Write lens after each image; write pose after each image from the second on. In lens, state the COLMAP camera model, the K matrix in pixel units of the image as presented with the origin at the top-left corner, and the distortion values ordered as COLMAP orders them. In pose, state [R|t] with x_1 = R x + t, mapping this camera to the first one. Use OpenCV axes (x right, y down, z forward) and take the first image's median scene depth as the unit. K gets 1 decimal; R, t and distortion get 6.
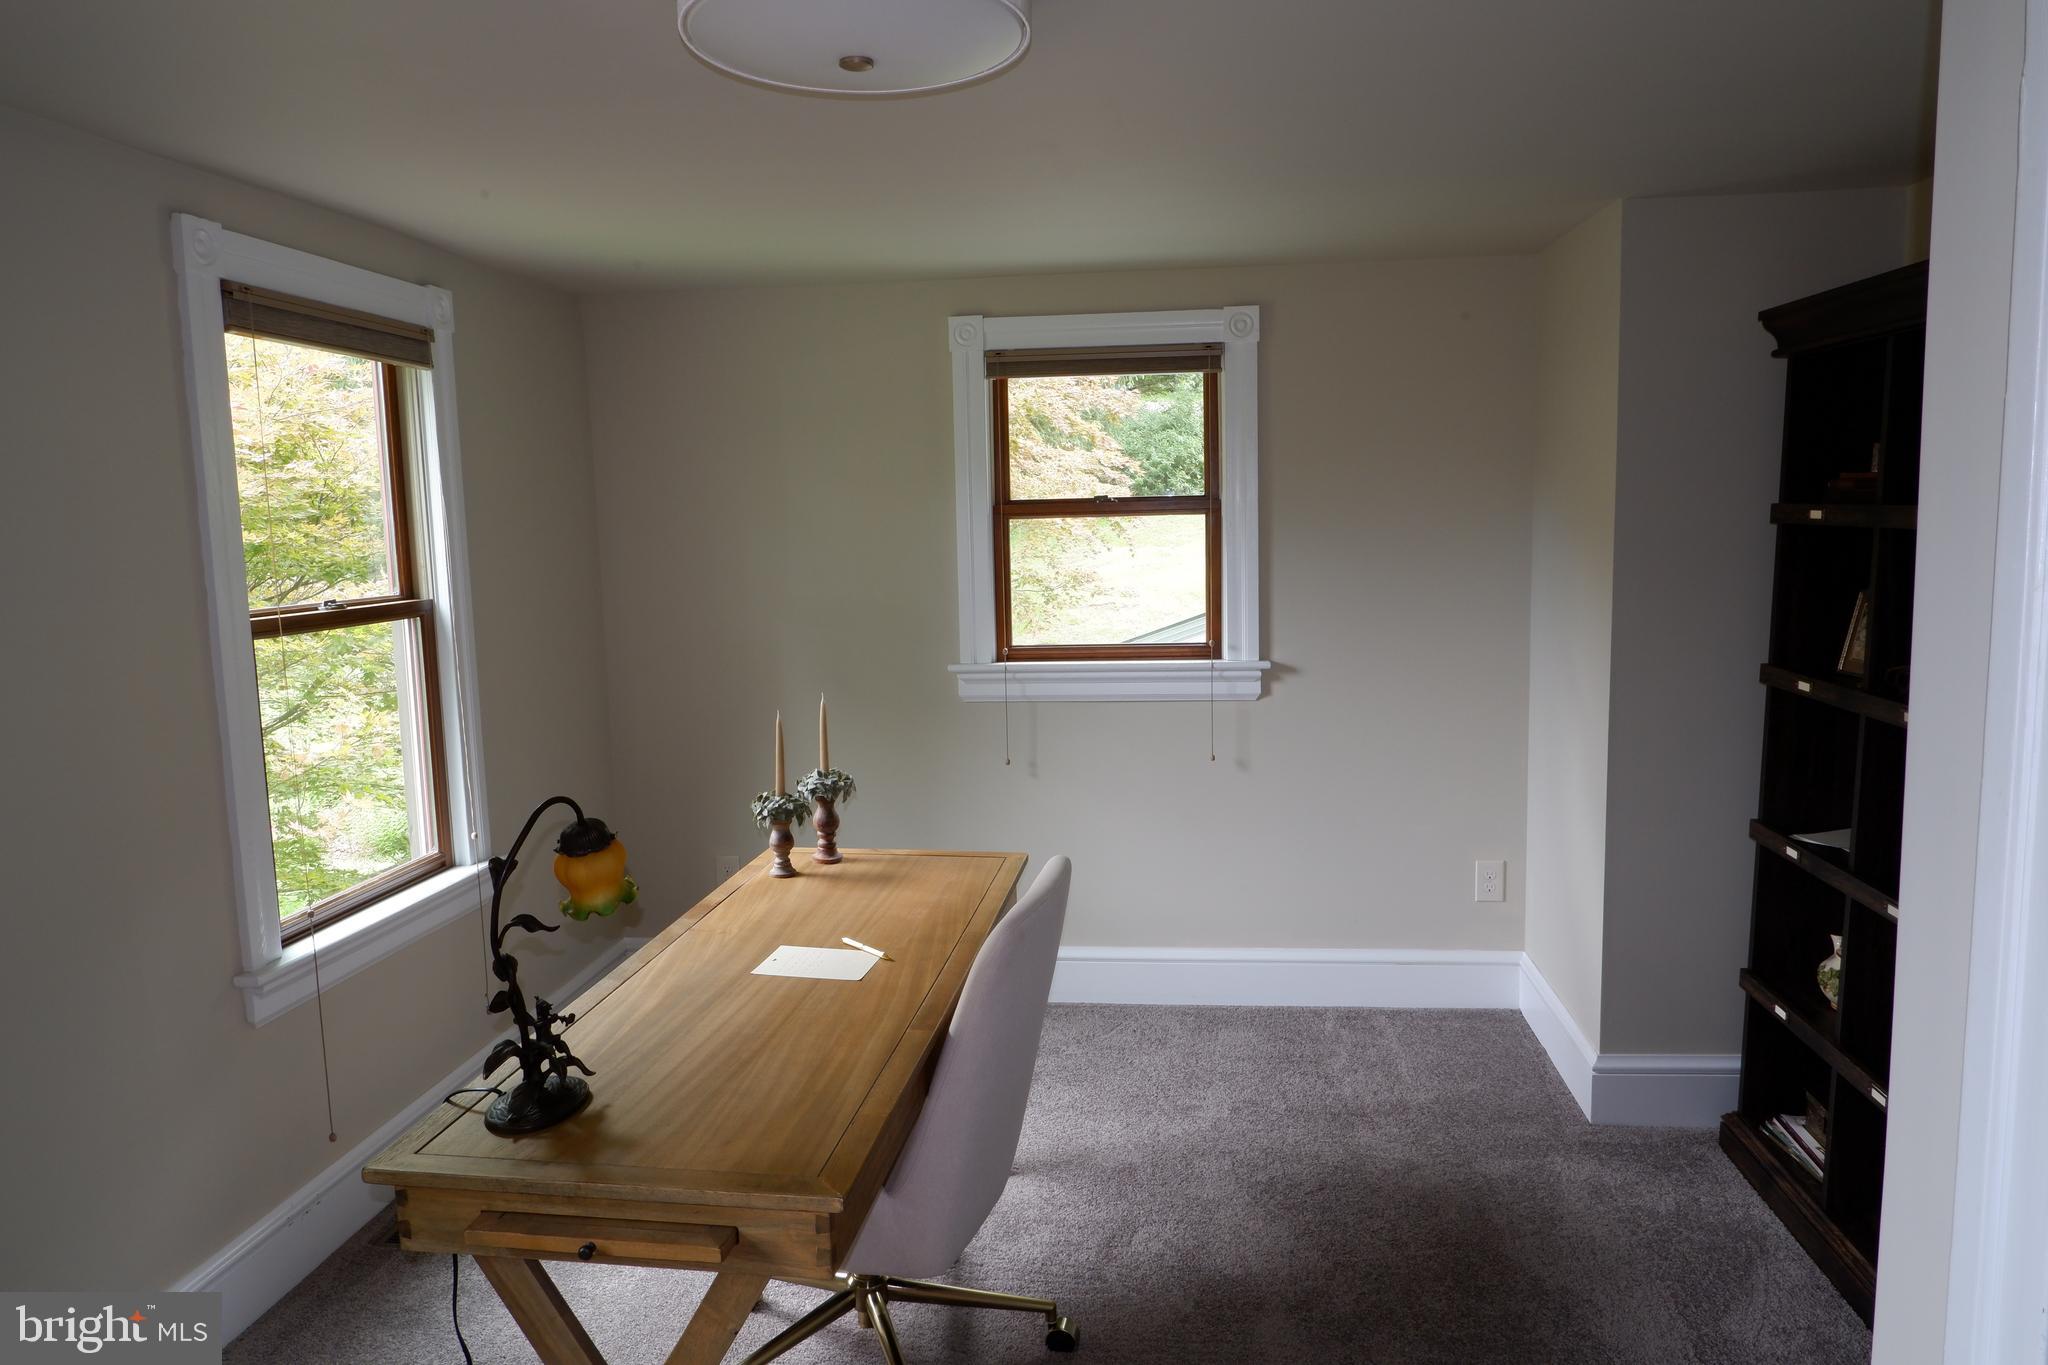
lens RADIAL K [[1324.4, 0, 1024.0], [0, 1324.4, 682.5], [0, 0, 1]] dist [-0.024676, 0.002461]
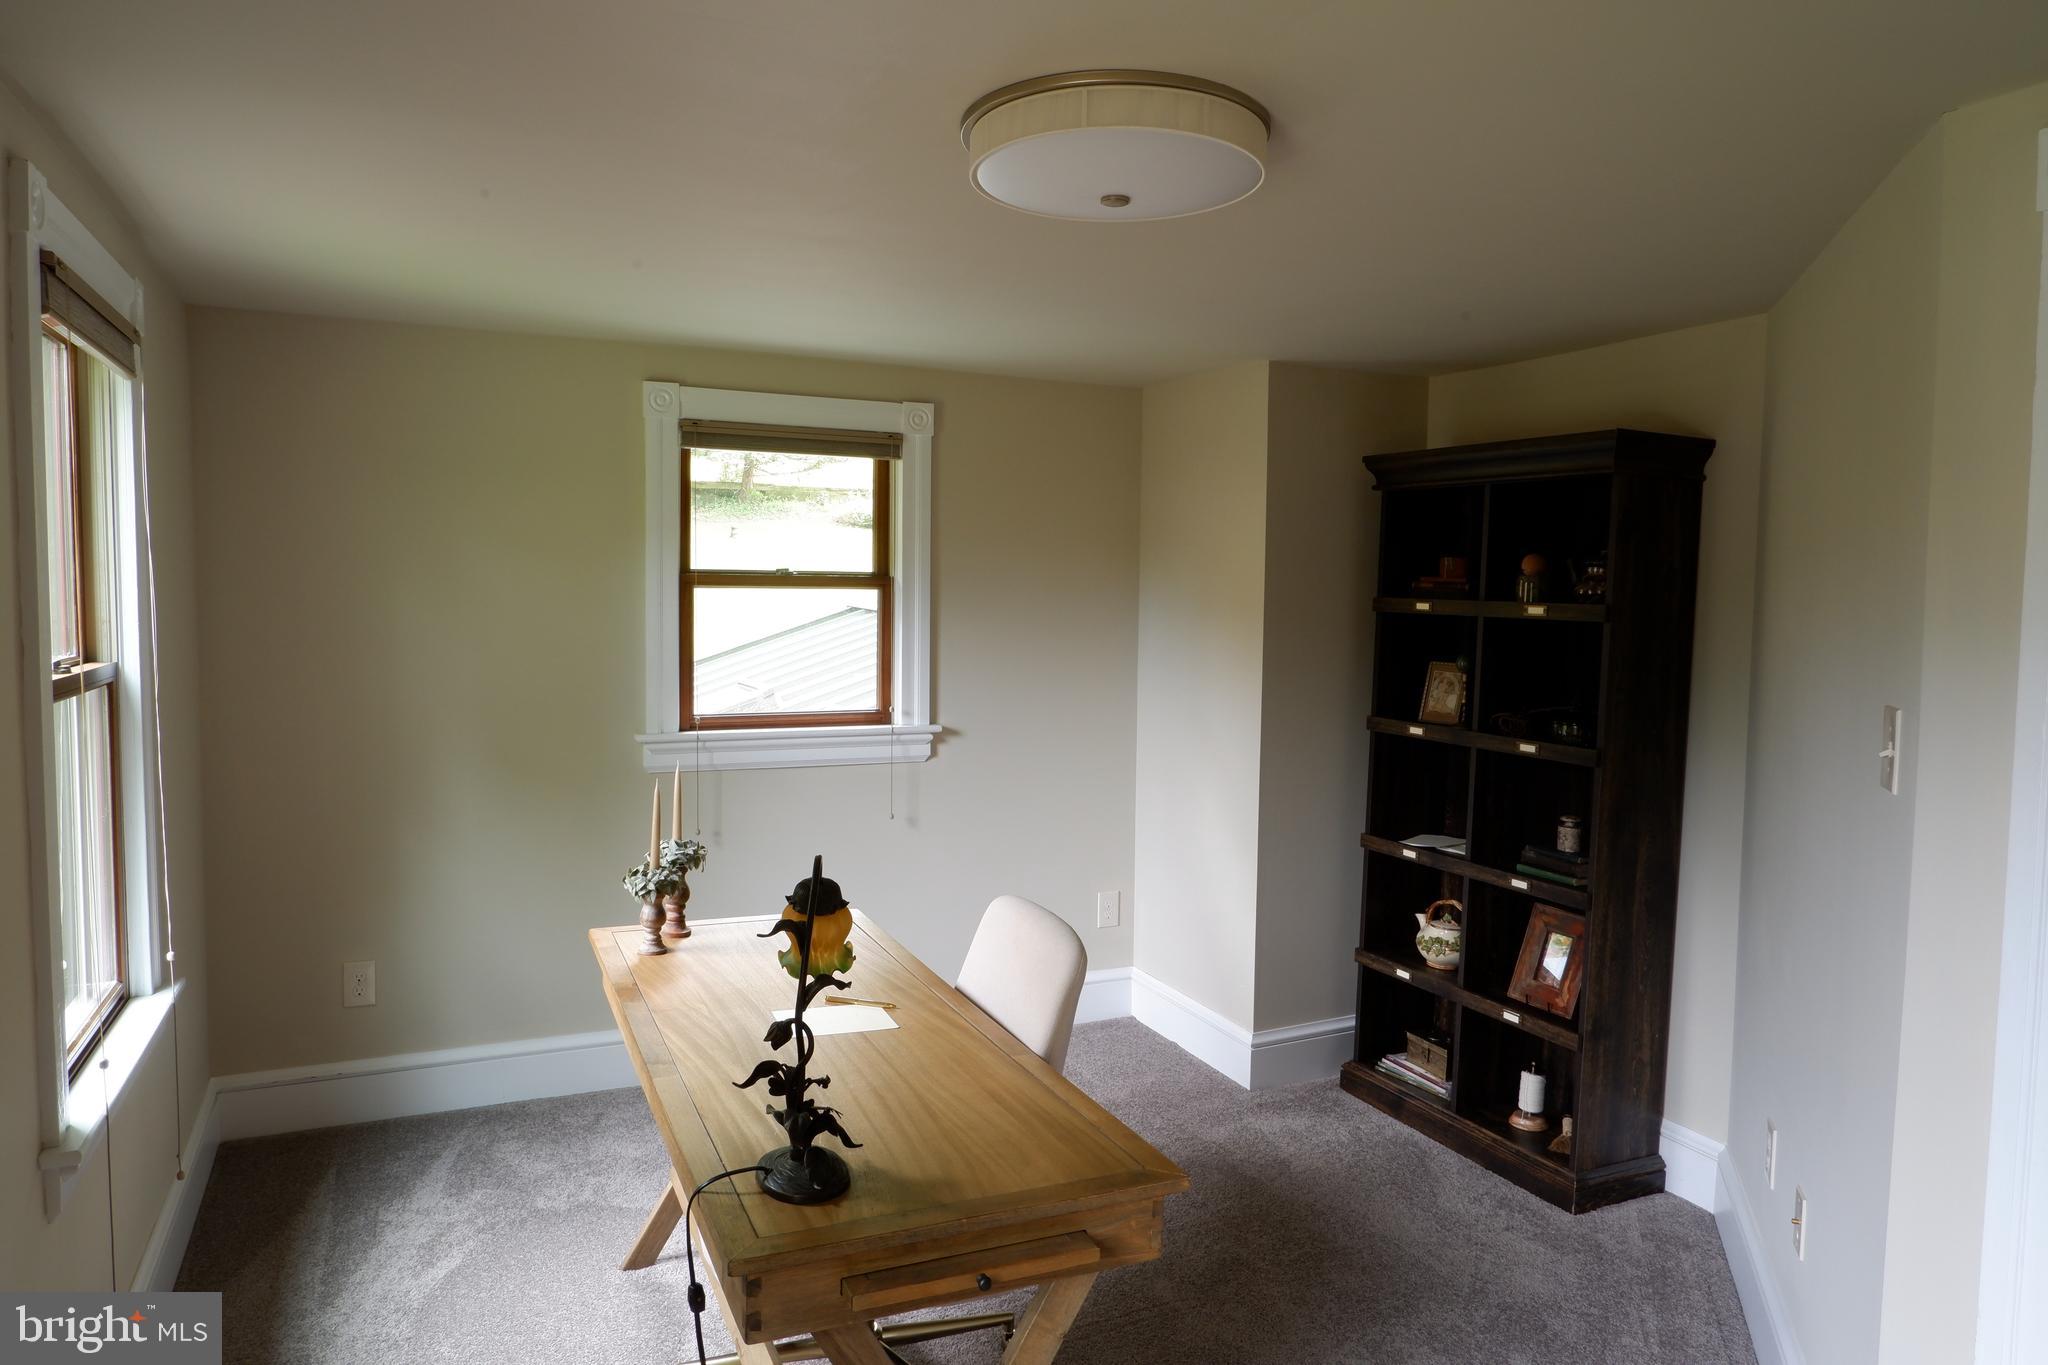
lens RADIAL K [[1324.4, 0, 1024.0], [0, 1324.4, 682.5], [0, 0, 1]] dist [-0.024676, 0.002461]
pose [[0.848723, -0.001616, 0.528835, -0.337111], [0.032491, 0.998266, -0.049094, 0.004938], [-0.527839, 0.058849, 0.847303, 0.030188]]
